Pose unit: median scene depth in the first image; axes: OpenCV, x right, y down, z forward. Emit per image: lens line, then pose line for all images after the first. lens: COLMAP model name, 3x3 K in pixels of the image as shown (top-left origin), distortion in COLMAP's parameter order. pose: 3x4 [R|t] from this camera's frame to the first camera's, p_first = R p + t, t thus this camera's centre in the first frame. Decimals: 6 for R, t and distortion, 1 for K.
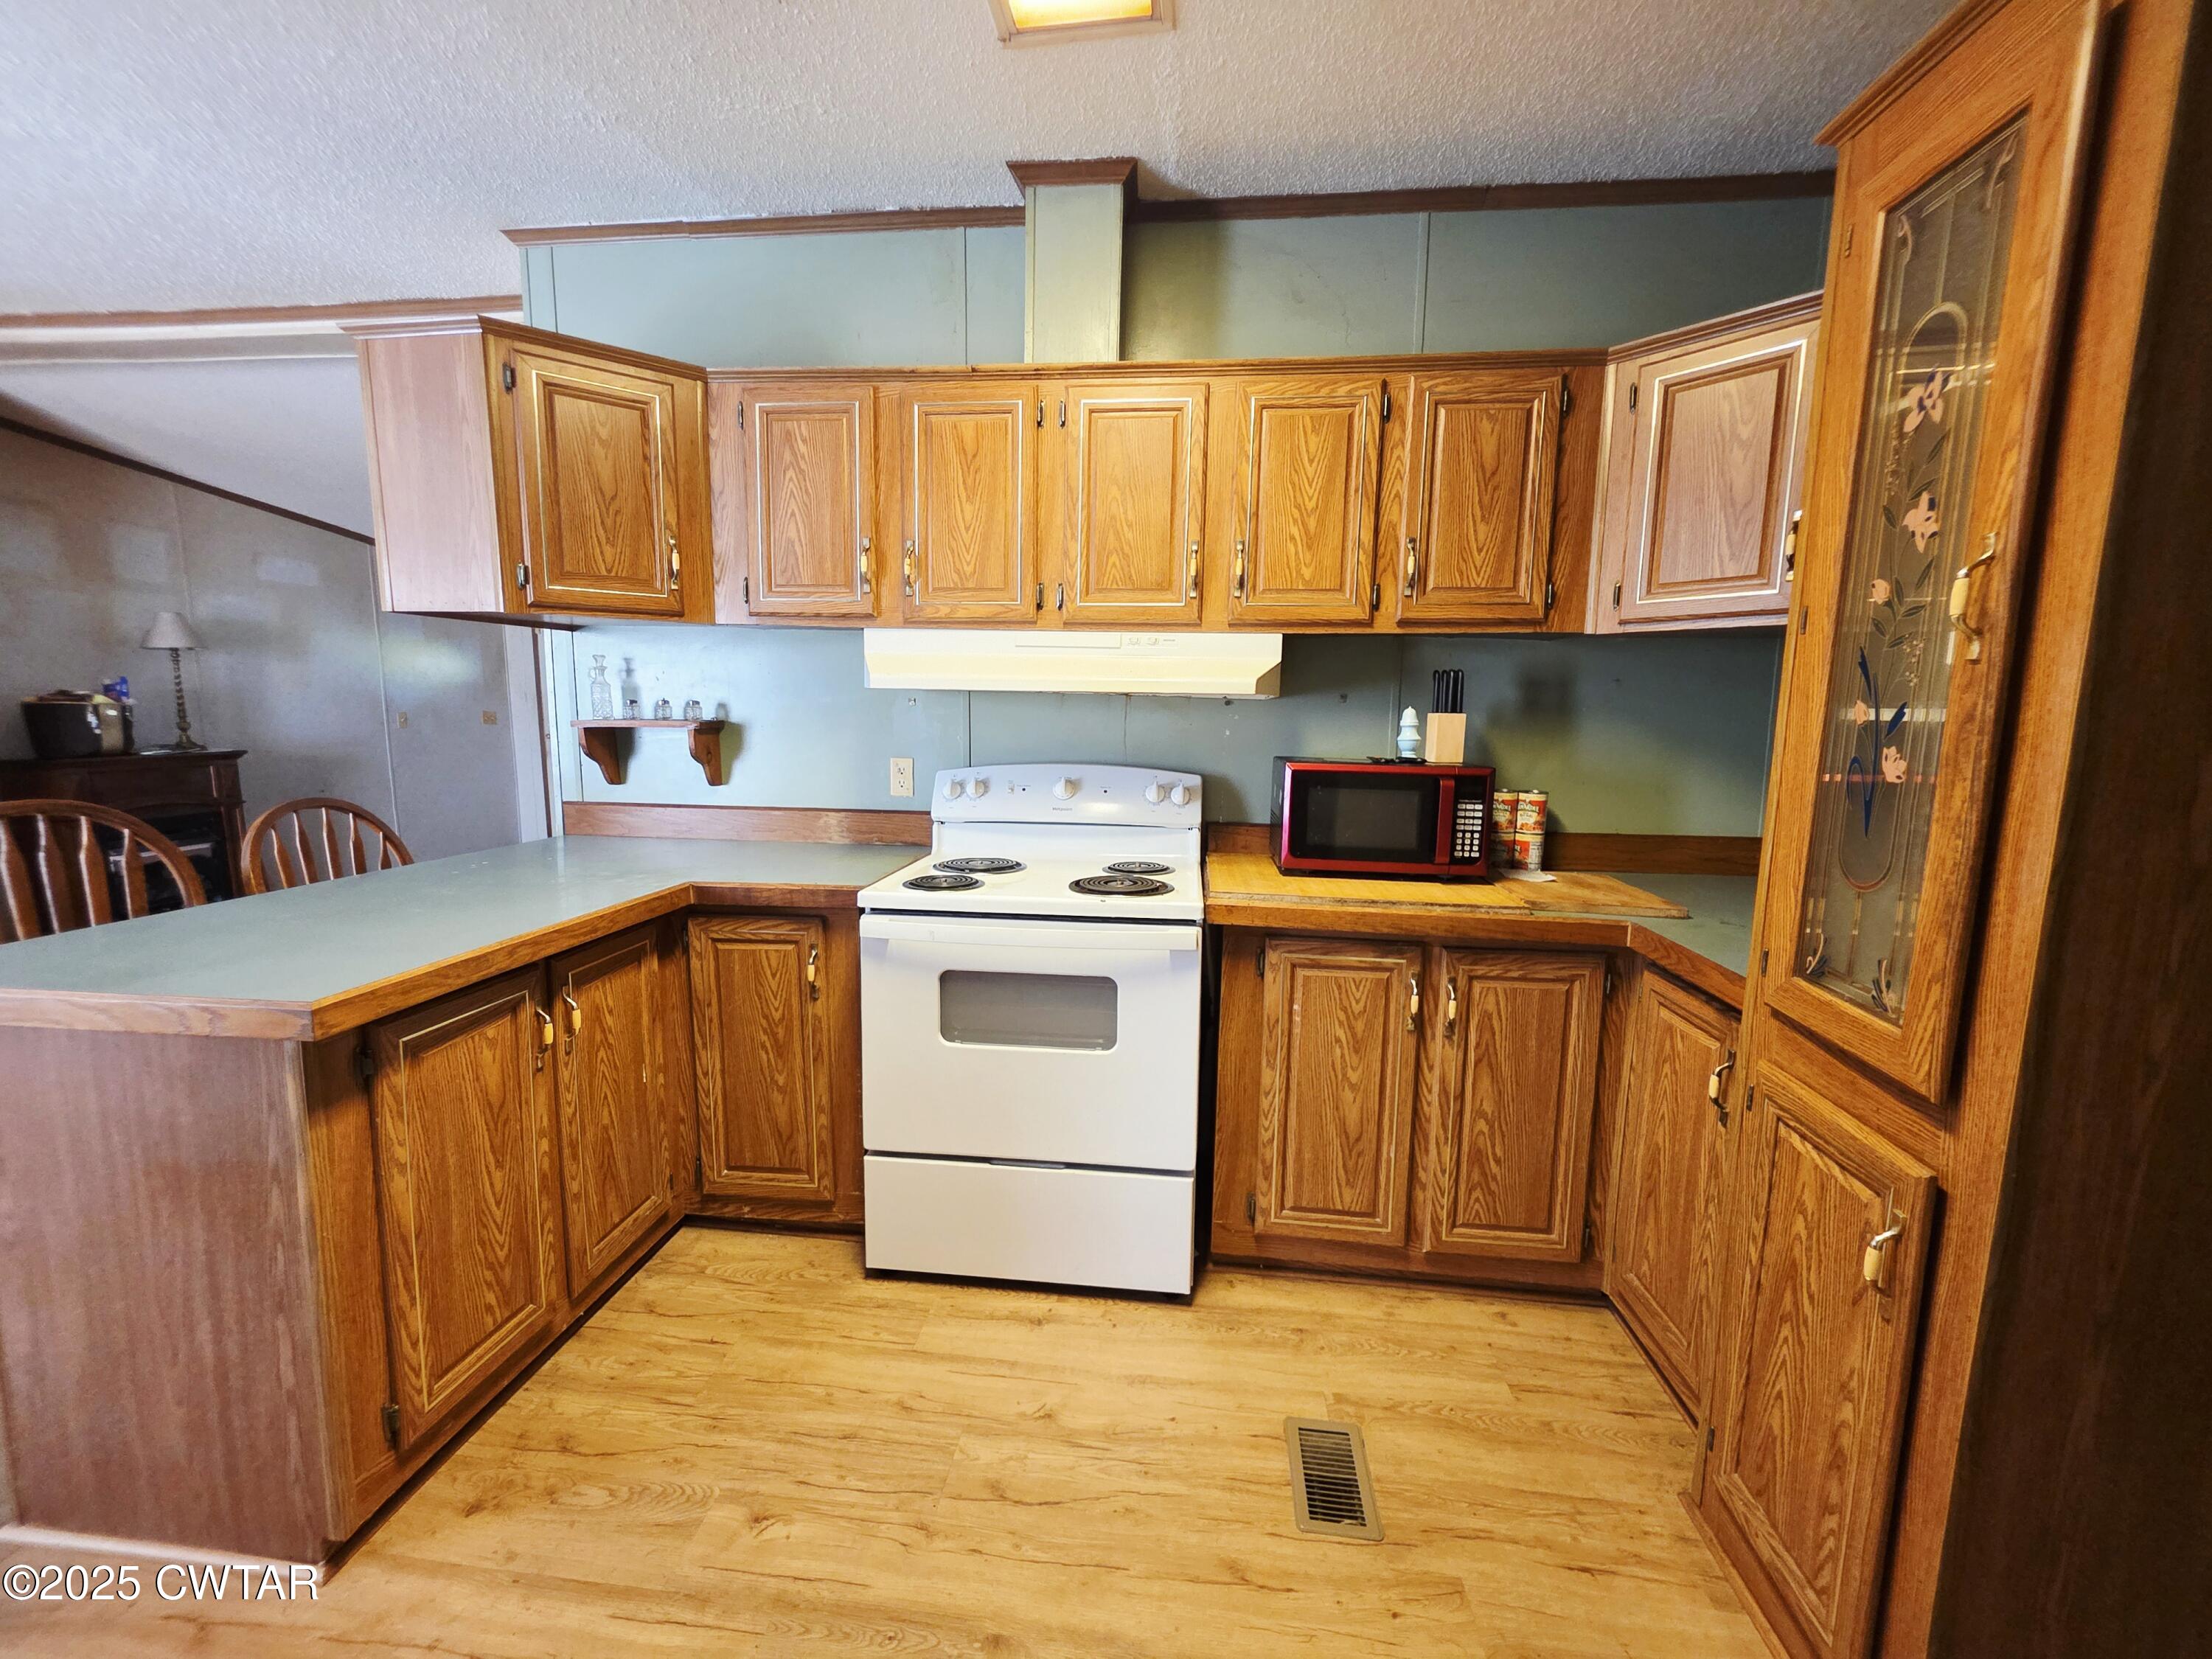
lens RADIAL K [[888.7, 0, 1103.5], [0, 888.7, 821.9], [0, 0, 1]] dist [0.000882, 0.001338]
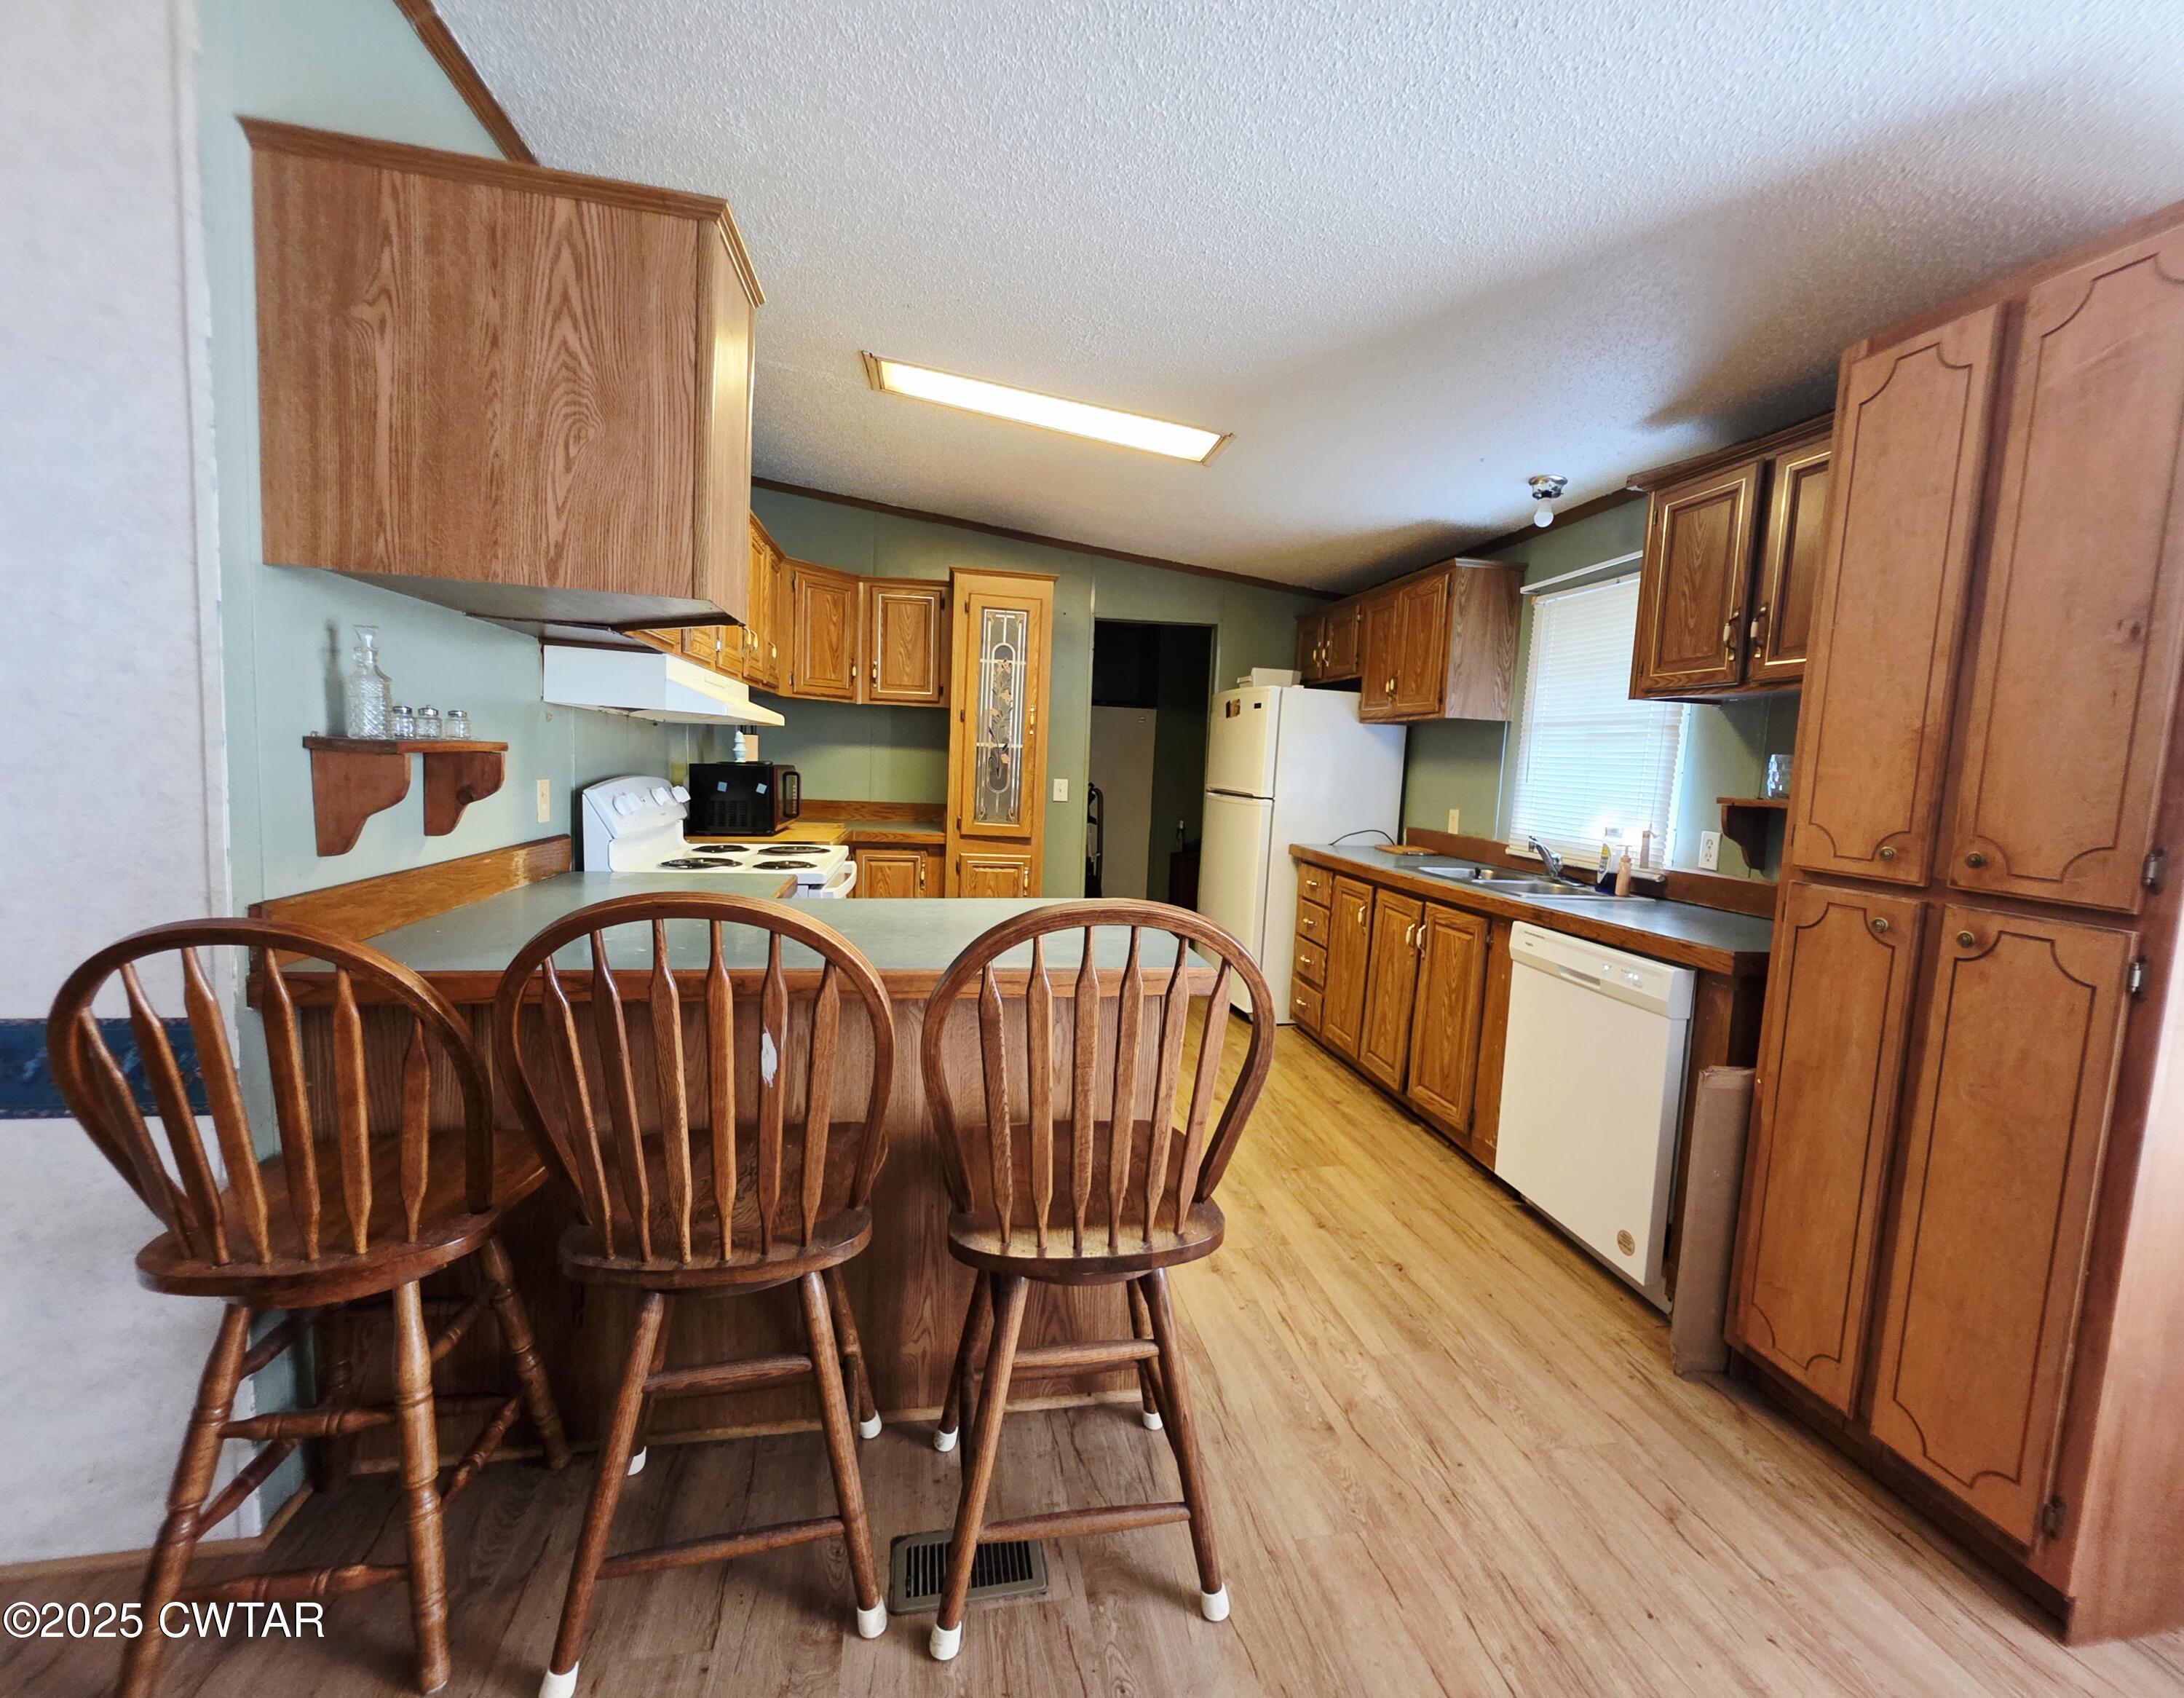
lens RADIAL K [[909.2, 0, 1105.2], [0, 909.2, 839.3], [0, 0, 1]] dist [-0.000520, 0.000388]
pose [[-0.295046, -0.112262, 0.948865, -1.564371], [0.074375, 0.987362, 0.139943, -0.122776], [-0.952584, 0.111861, -0.282968, 0.900809]]
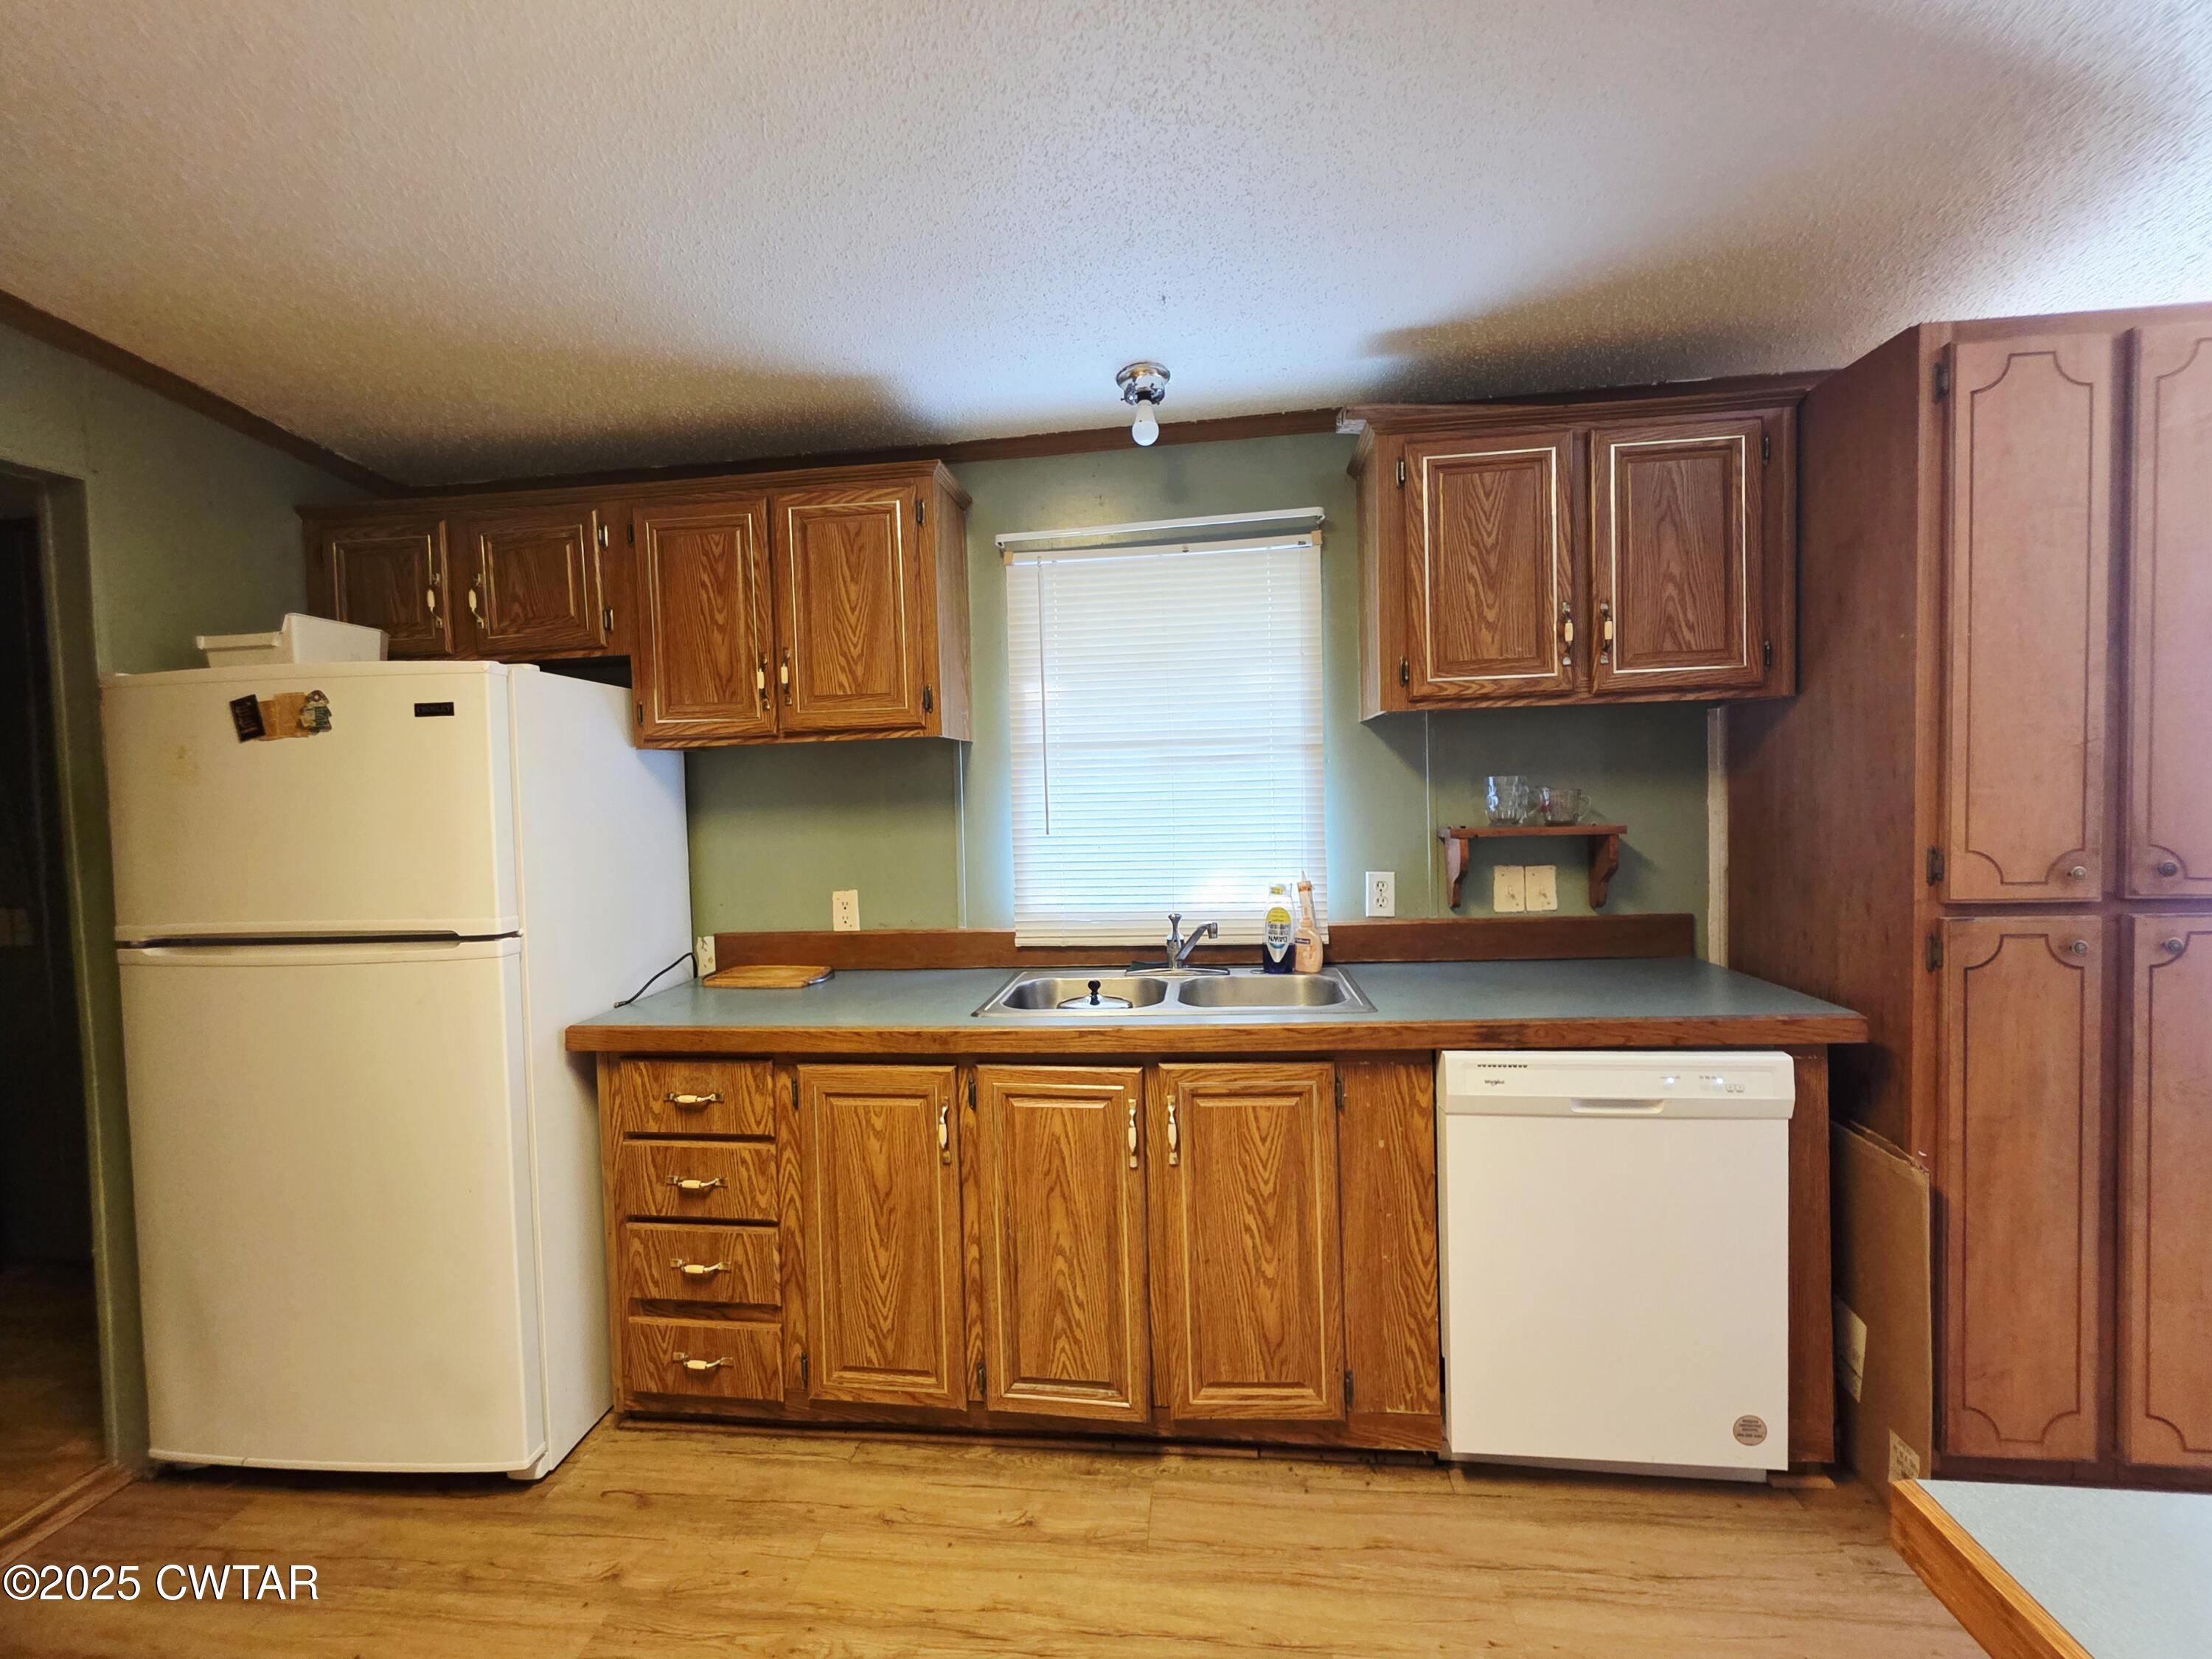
lens RADIAL K [[963.3, 0, 1091.7], [0, 963.3, 820.3], [0, 0, 1]] dist [0.000209, 0.000921]
pose [[-0.999801, 0.018876, 0.006386, -0.254811], [0.019670, 0.986184, 0.164480, -0.140722], [-0.003193, 0.164573, -0.986360, 0.821973]]
